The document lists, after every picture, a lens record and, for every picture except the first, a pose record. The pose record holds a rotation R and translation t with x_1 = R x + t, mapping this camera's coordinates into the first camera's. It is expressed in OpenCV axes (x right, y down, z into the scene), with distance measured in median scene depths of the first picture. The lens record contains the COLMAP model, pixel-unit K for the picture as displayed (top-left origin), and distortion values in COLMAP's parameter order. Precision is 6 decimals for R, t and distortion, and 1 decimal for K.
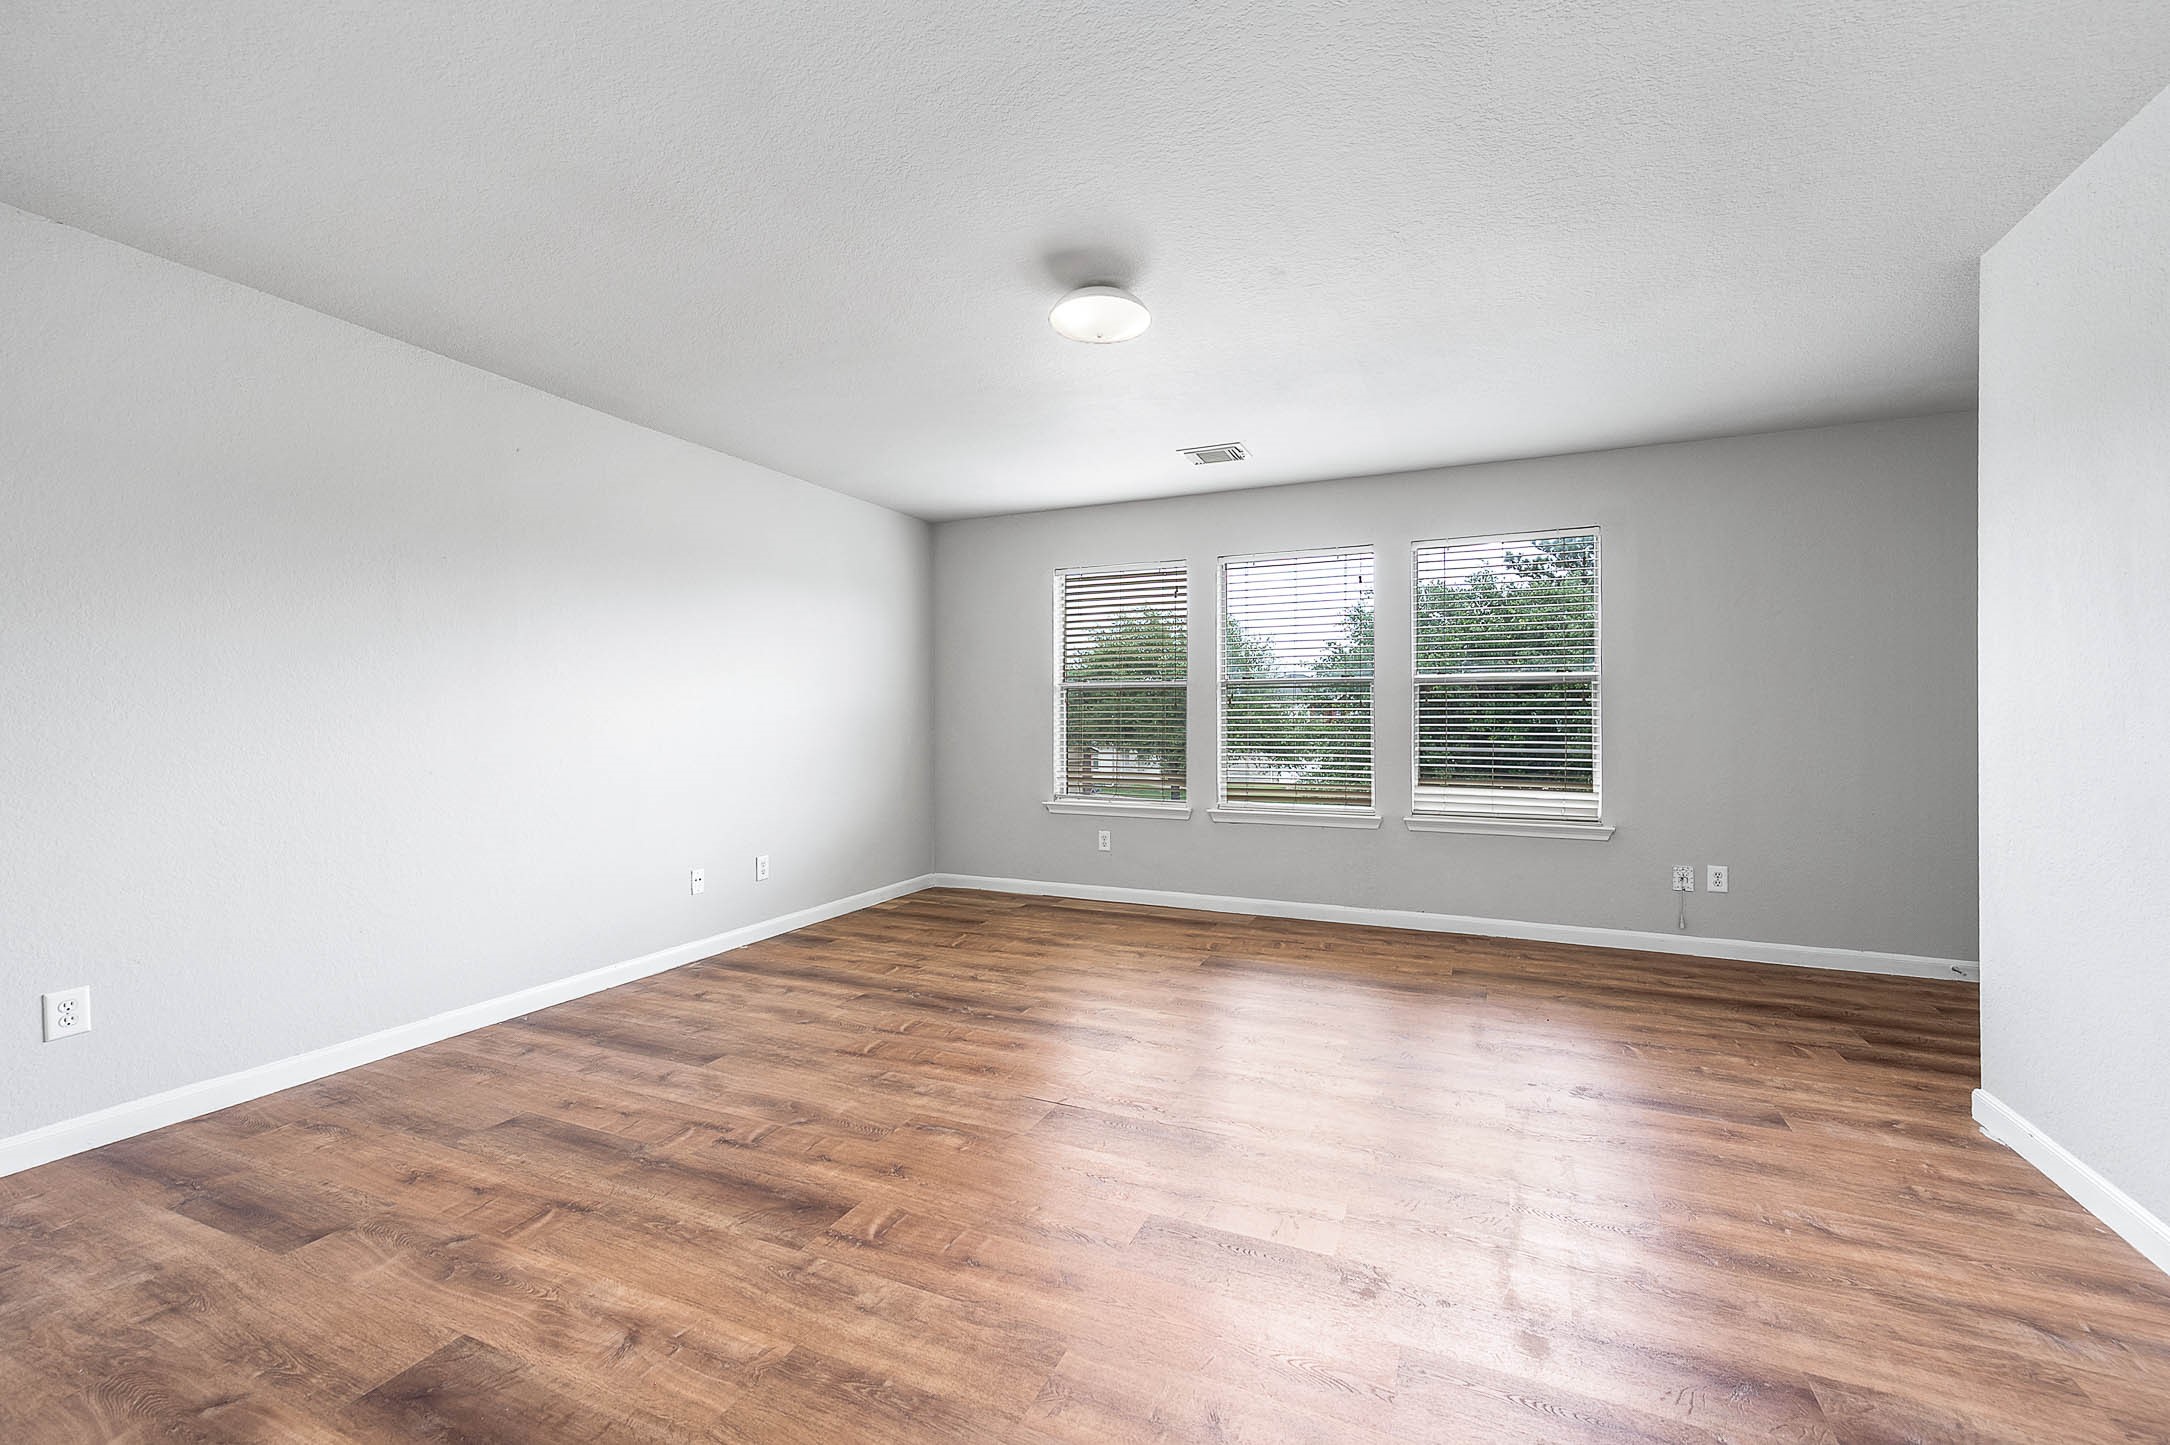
lens RADIAL K [[852.5, 0, 1085.1], [0, 852.5, 709.9], [0, 0, 1]] dist [0.012678, 0.000212]
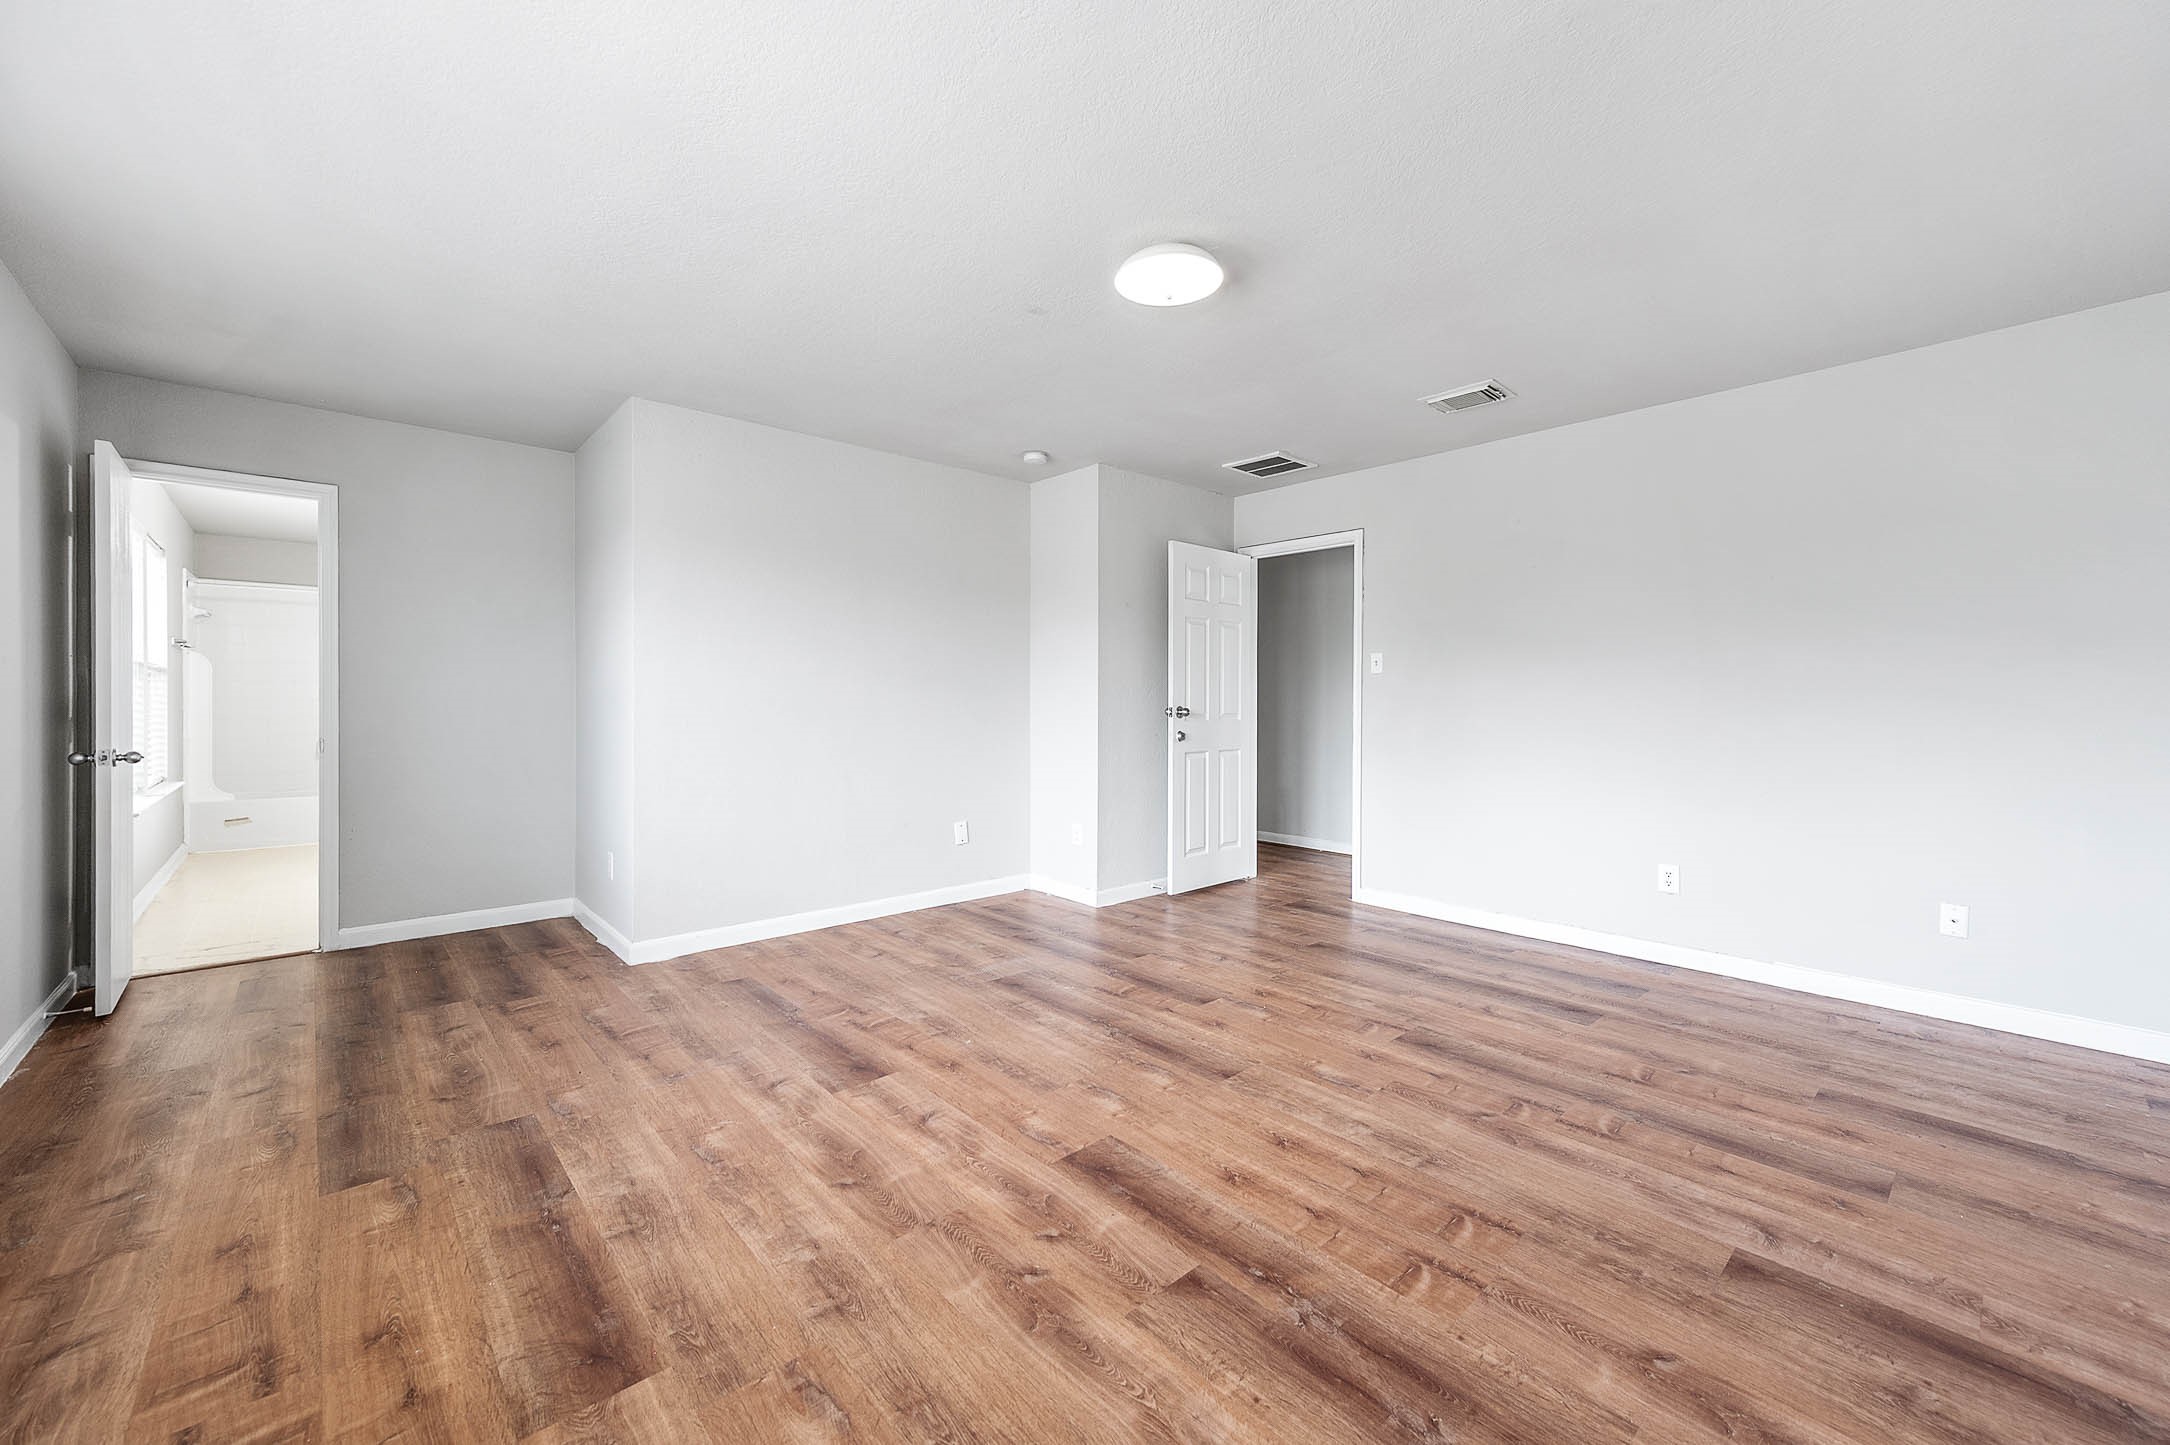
lens RADIAL K [[852.5, 0, 1085.1], [0, 852.5, 709.9], [0, 0, 1]] dist [0.012678, 0.000212]
pose [[-0.914565, -0.002728, 0.404429, -0.298778], [-0.001173, 0.999991, 0.004092, 0.016257], [-0.404437, 0.003268, -0.914560, 2.007992]]
